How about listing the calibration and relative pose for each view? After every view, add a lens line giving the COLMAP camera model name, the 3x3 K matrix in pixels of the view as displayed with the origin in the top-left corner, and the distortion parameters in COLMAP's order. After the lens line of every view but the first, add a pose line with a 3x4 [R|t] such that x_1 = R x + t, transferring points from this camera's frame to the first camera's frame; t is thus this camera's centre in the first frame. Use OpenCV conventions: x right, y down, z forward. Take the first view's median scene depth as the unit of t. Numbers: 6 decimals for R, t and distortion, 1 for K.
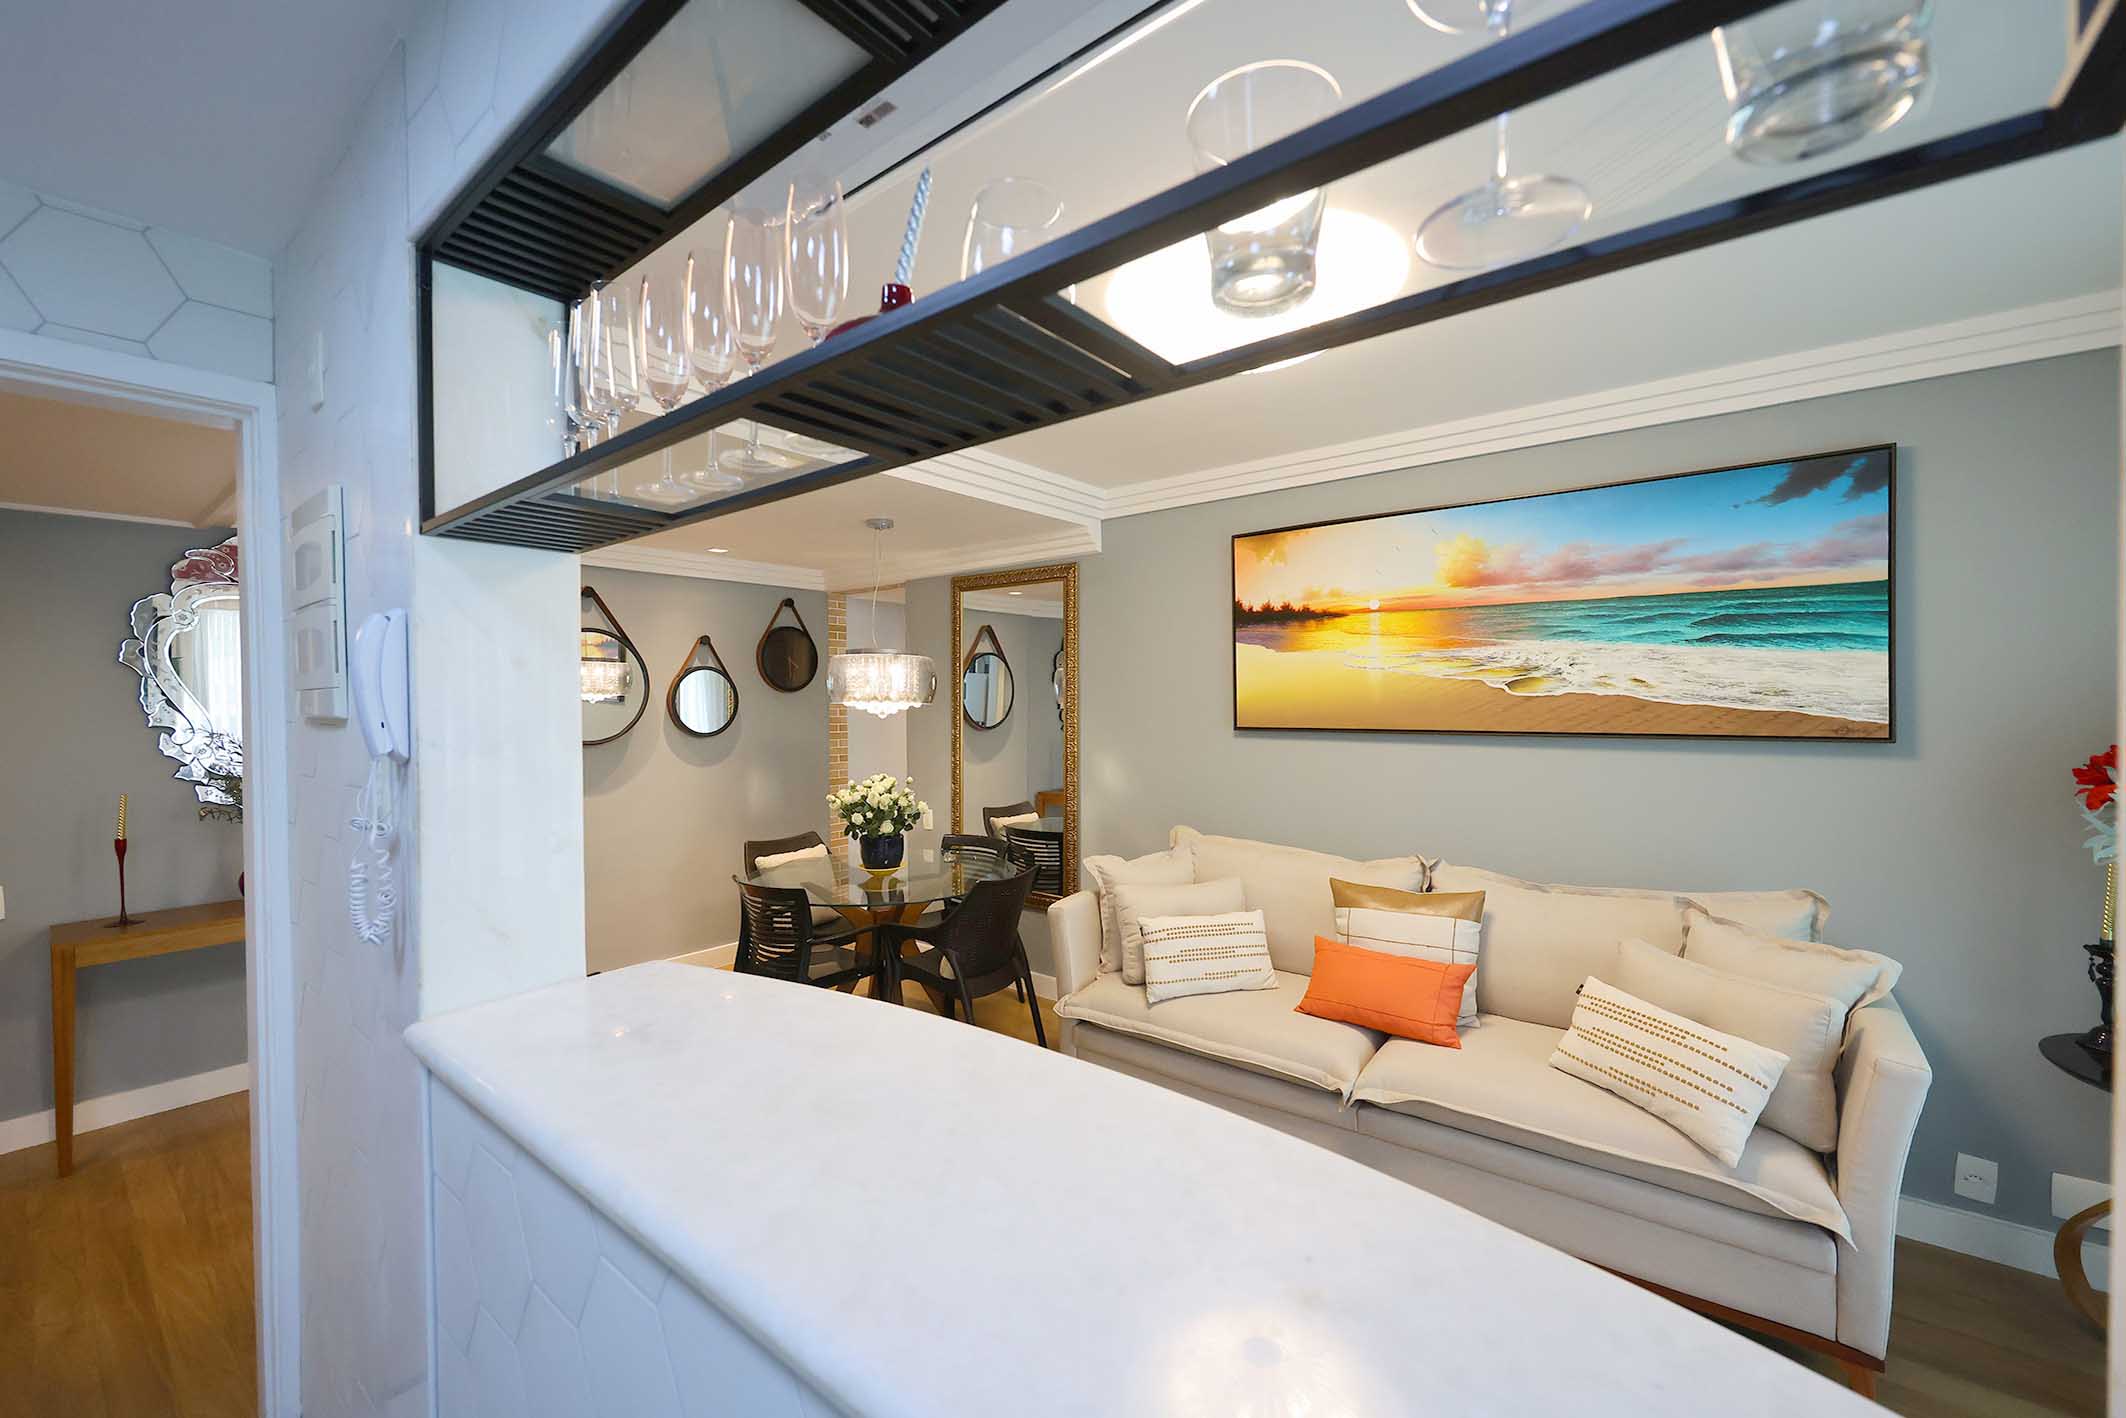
lens RADIAL K [[853.7, 0, 1060.7], [0, 853.7, 712.7], [0, 0, 1]] dist [-0.002112, 0.000159]
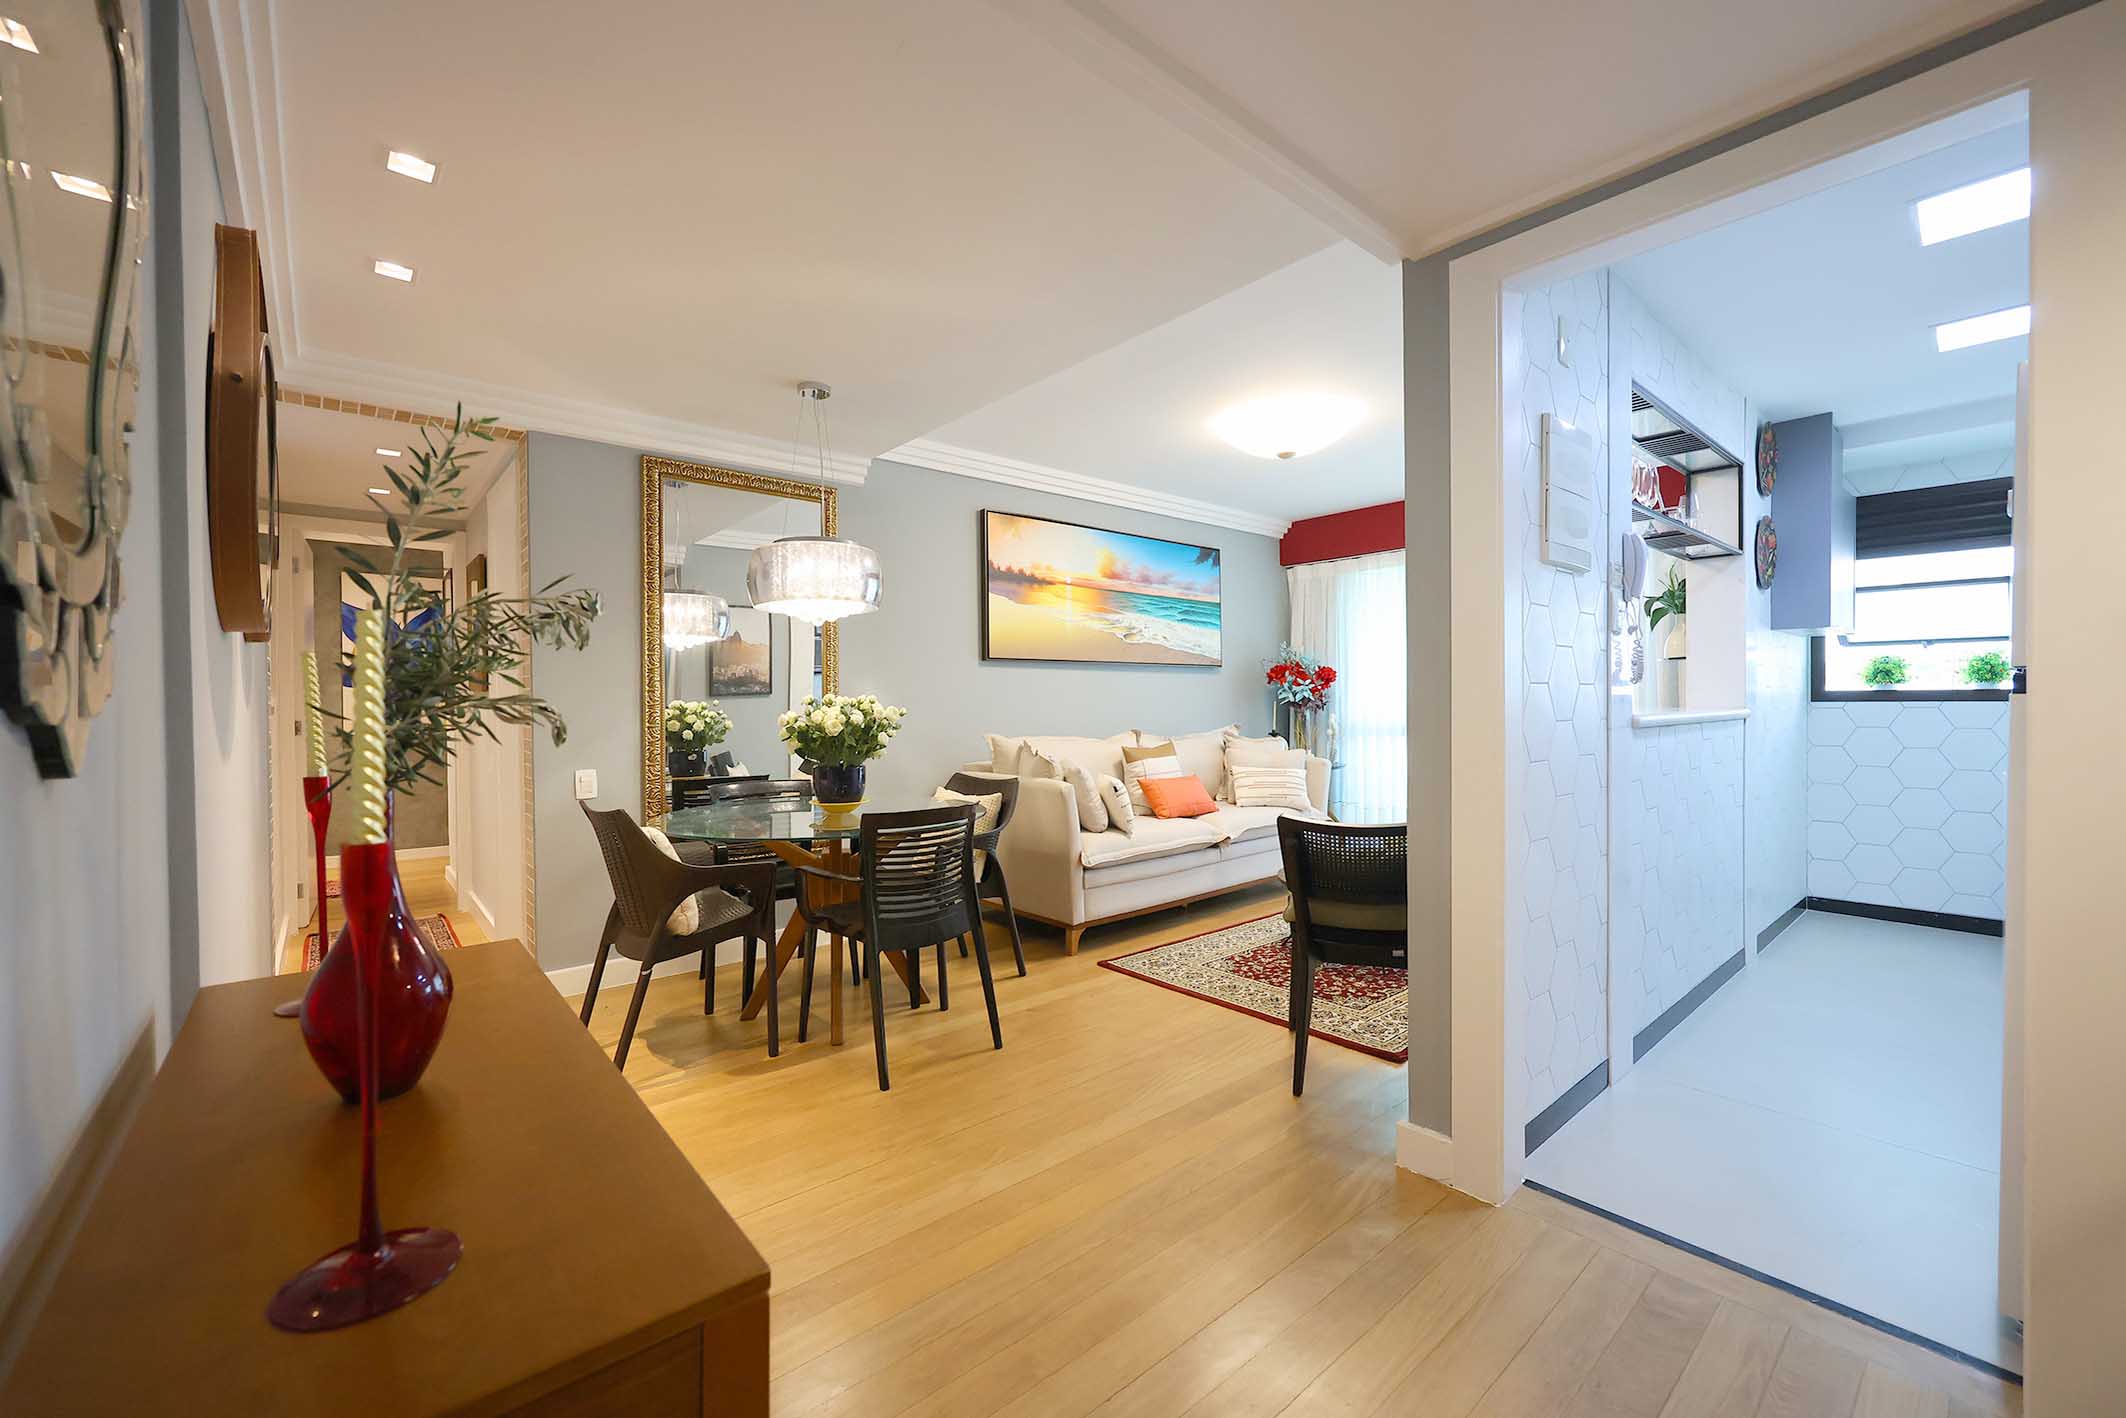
lens RADIAL K [[853.7, 0, 1051.0], [0, 853.7, 712.2], [0, 0, 1]] dist [-0.002112, 0.000159]
pose [[0.185082, -0.004896, 0.982711, -1.262258], [0.024298, 0.999705, 0.000404, 0.121600], [-0.982423, 0.023803, 0.185147, 0.810344]]
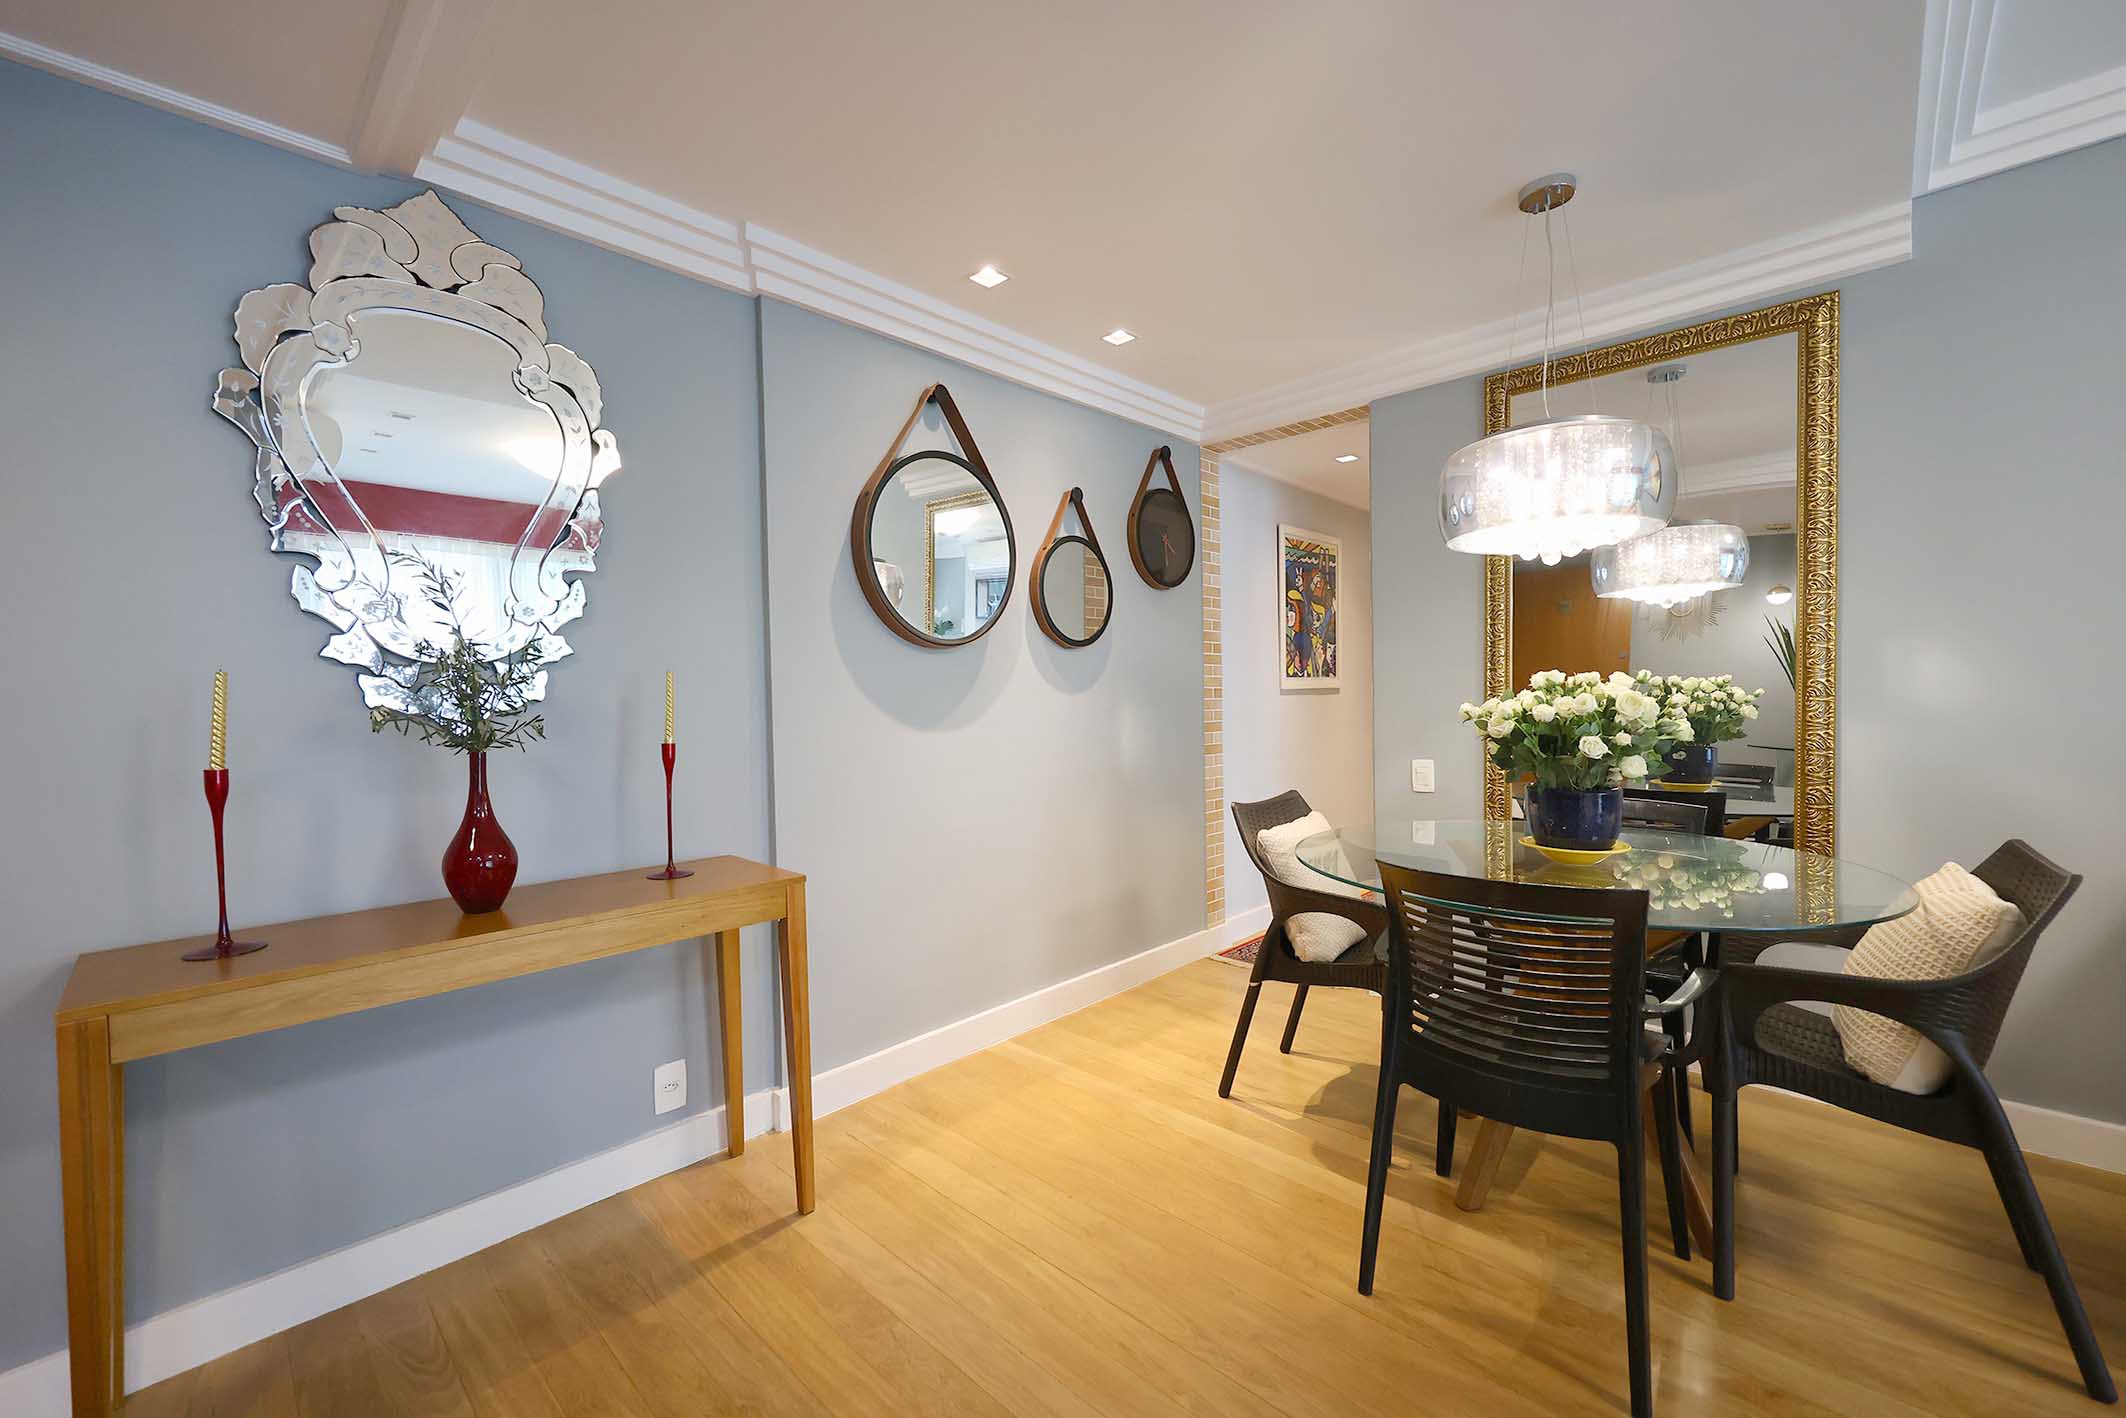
lens RADIAL K [[853.7, 0, 1050.4], [0, 853.7, 709.1], [0, 0, 1]] dist [-0.002112, 0.000159]
pose [[0.995562, -0.010679, -0.093499, -0.603455], [0.010697, 0.999943, -0.000307, 0.119541], [0.093497, -0.000695, 0.995619, 0.576822]]
